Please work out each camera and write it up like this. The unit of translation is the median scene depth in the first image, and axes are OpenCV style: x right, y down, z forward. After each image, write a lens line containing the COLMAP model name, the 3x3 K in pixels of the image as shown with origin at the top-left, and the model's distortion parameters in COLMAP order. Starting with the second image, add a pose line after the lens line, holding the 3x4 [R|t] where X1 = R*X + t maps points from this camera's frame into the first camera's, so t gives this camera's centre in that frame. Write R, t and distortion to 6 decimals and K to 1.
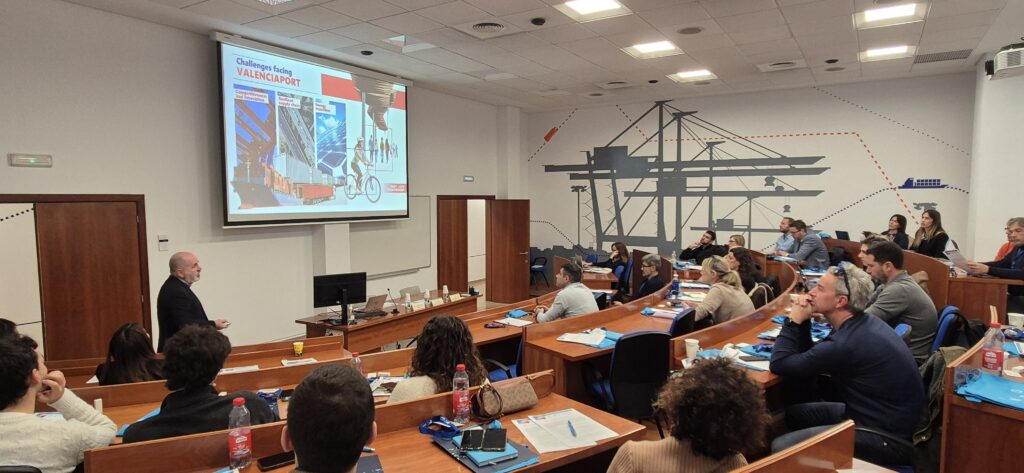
lens RADIAL K [[613.7, 0, 506.9], [0, 613.7, 242.1], [0, 0, 1]] dist [0.014042, -0.002762]
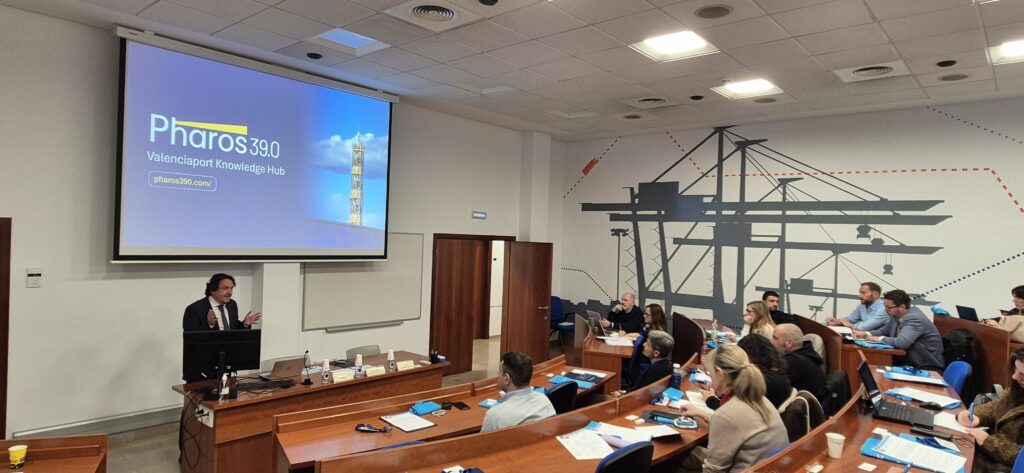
lens RADIAL K [[613.7, 0, 512.8], [0, 613.7, 236.0], [0, 0, 1]] dist [0.014042, -0.002762]
pose [[0.984952, 0.038654, -0.168450, 0.135641], [-0.051276, 0.996141, -0.071235, -0.018751], [0.165046, 0.078801, 0.983133, 0.196994]]
